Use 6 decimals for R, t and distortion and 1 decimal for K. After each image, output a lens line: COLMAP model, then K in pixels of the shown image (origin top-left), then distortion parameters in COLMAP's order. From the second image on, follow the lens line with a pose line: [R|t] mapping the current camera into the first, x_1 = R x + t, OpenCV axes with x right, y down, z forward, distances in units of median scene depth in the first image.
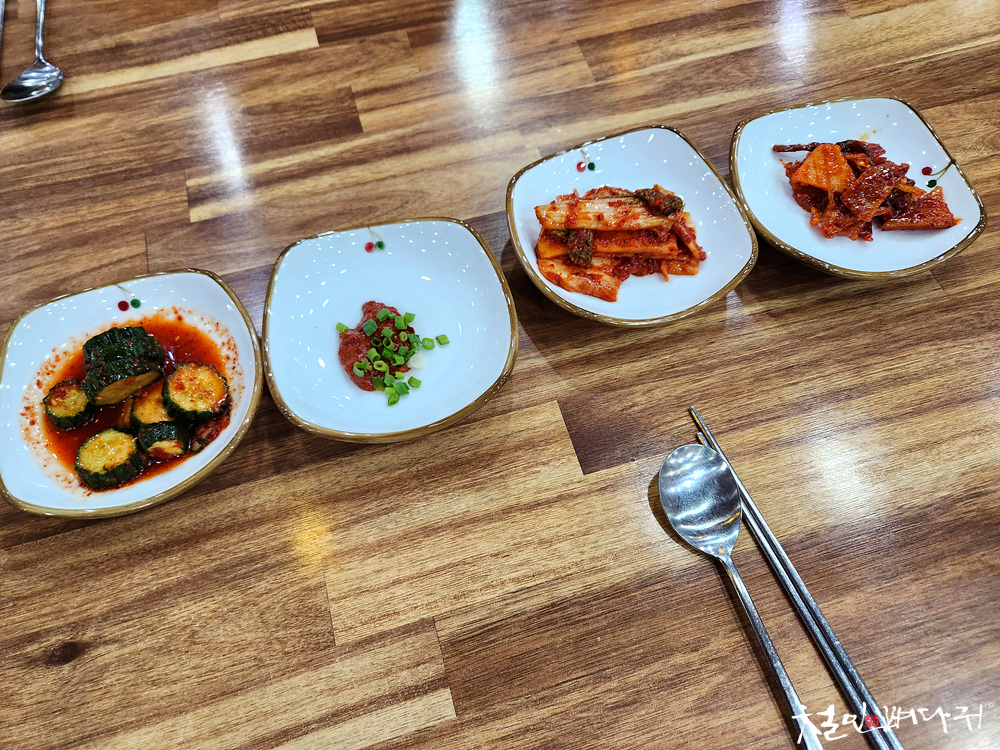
lens RADIAL K [[683.9, 0, 497.6], [0, 683.9, 373.5], [0, 0, 1]] dist [0.001925, -0.003093]
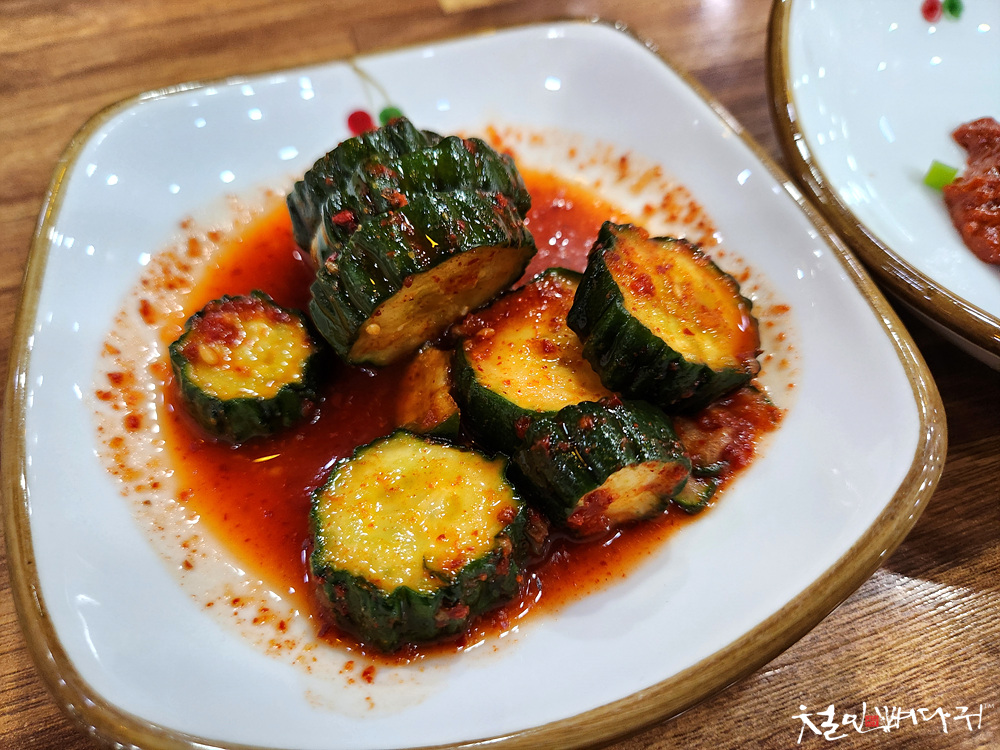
lens RADIAL K [[683.9, 0, 470.8], [0, 683.9, 388.6], [0, 0, 1]] dist [0.001925, -0.003093]
pose [[0.999834, -0.017613, -0.004720, -0.324013], [0.017039, 0.994619, -0.102190, 0.055887], [0.006494, 0.102092, 0.994754, 0.426821]]
